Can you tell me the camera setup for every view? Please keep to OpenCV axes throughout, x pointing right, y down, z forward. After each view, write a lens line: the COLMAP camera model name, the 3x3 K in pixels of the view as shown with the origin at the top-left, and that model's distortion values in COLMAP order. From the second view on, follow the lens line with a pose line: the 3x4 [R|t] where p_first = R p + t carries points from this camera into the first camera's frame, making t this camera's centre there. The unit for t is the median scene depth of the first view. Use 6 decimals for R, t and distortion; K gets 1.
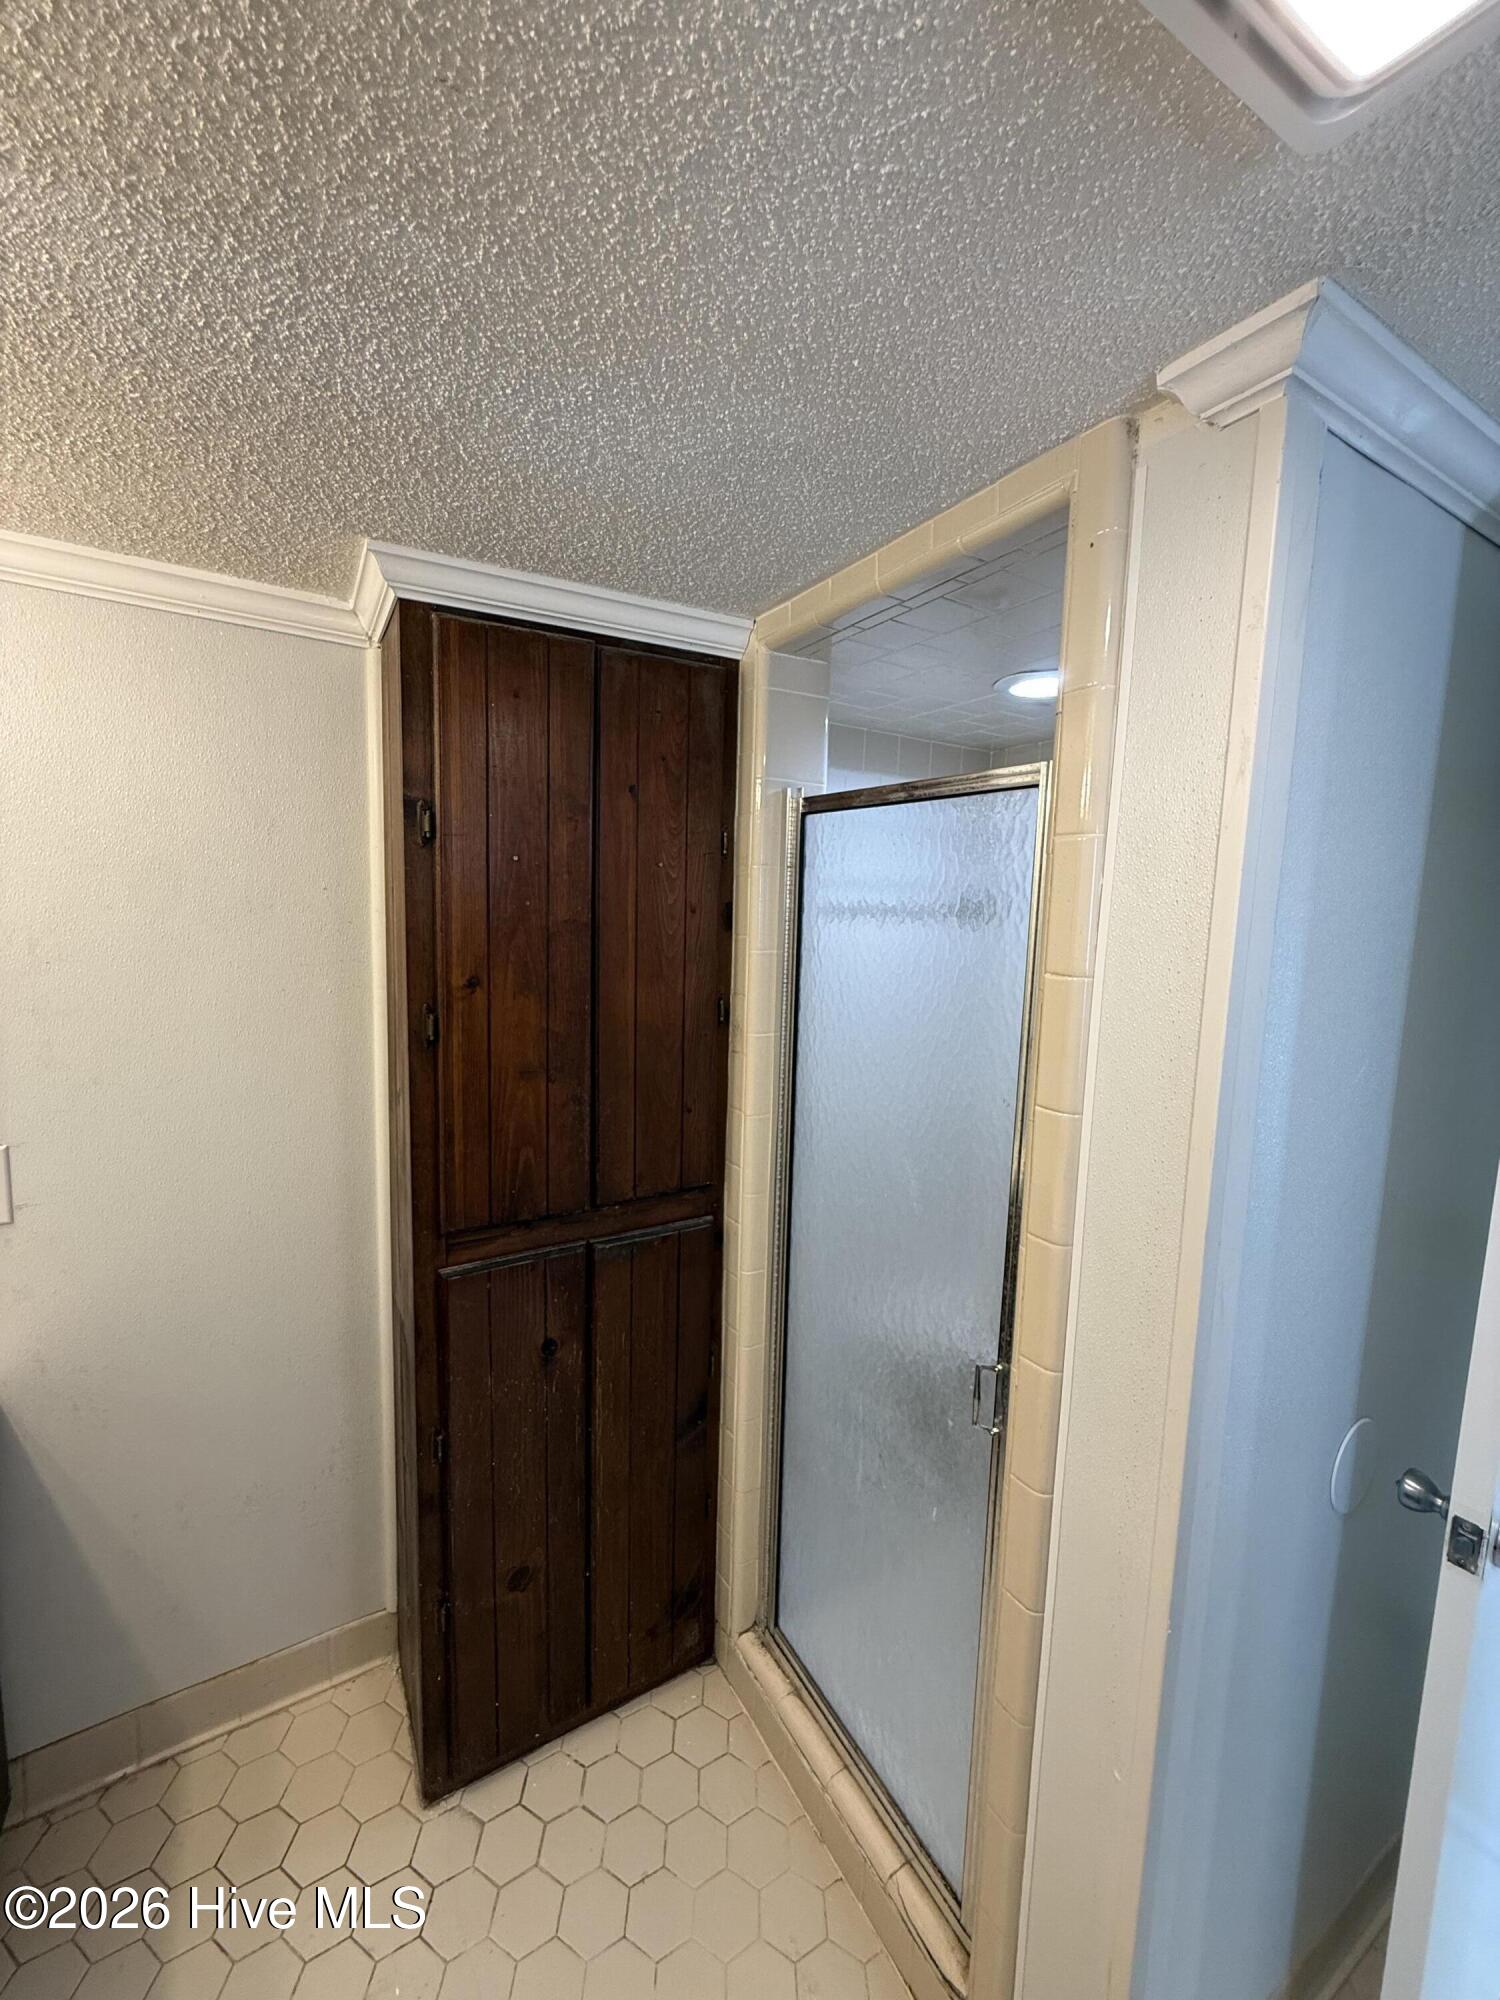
lens RADIAL K [[798.9, 0, 755.1], [0, 798.9, 996.9], [0, 0, 1]] dist [-0.001882, 0.000571]
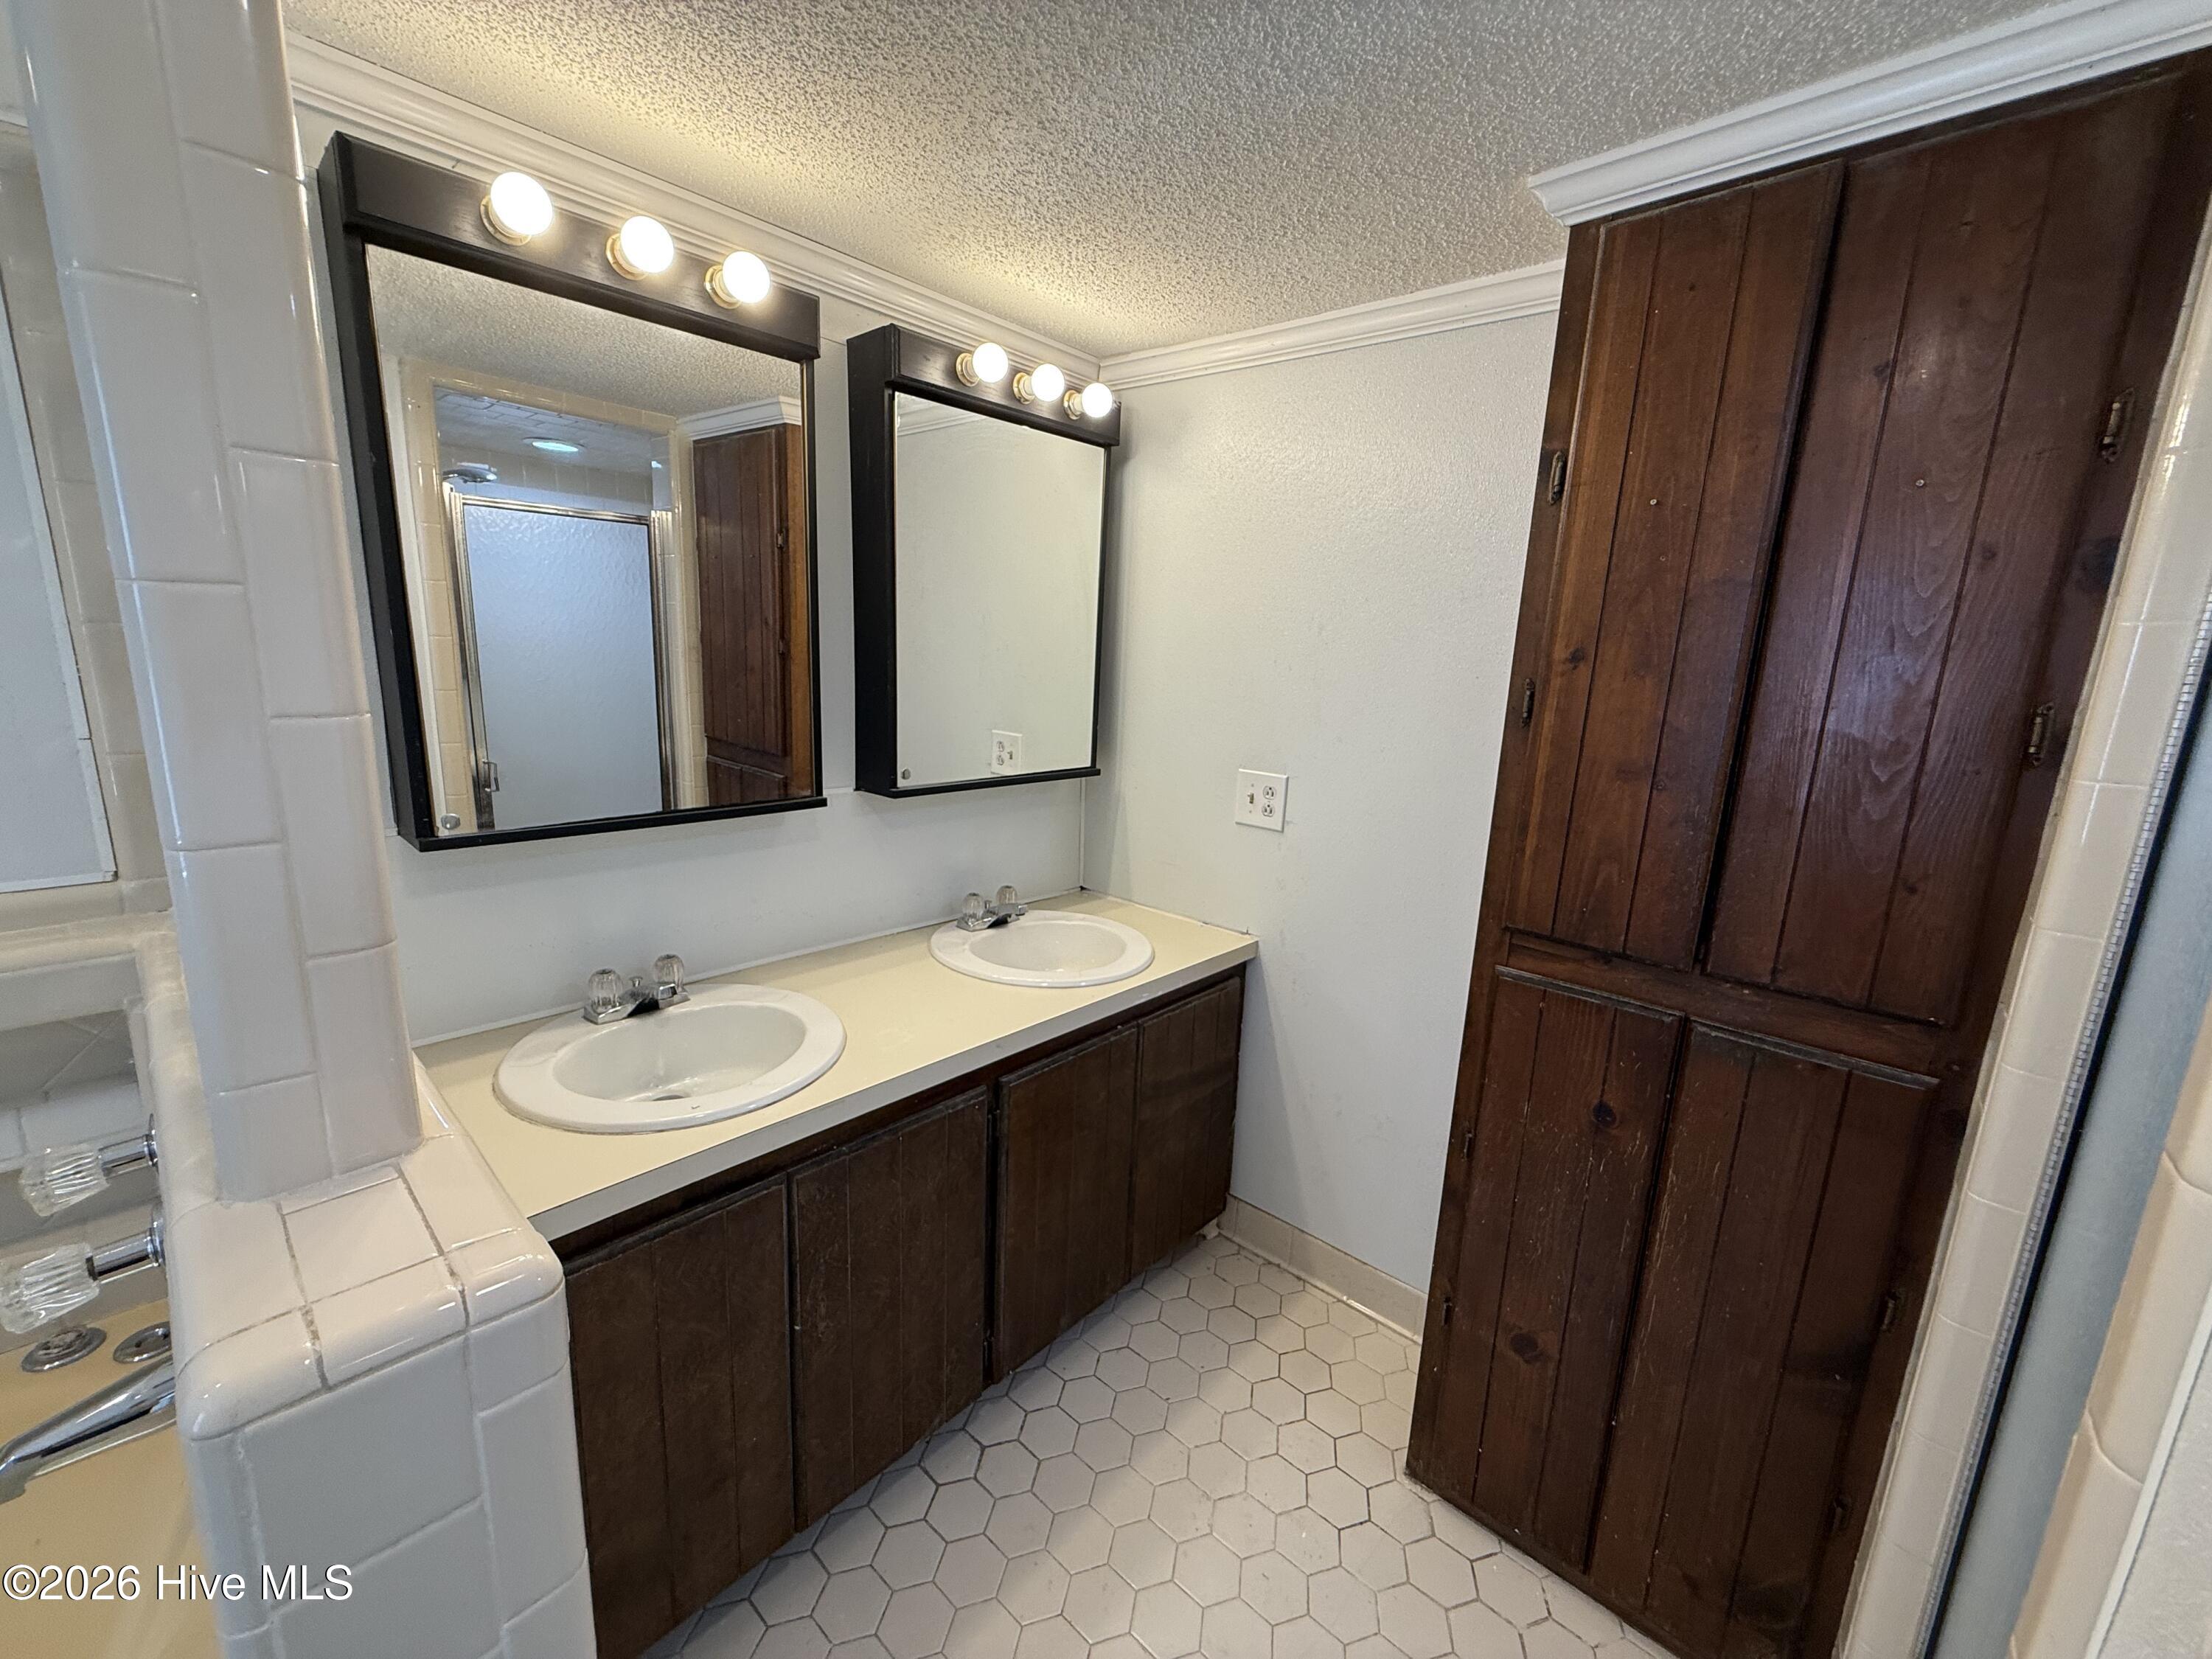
lens RADIAL K [[883.6, 0, 1101.0], [0, 883.6, 831.2], [0, 0, 1]] dist [-0.001882, 0.000571]
pose [[0.282858, 0.178509, -0.942404, 0.425800], [-0.142384, 0.979458, 0.142792, 0.100939], [0.948535, 0.093793, 0.302464, 0.214944]]
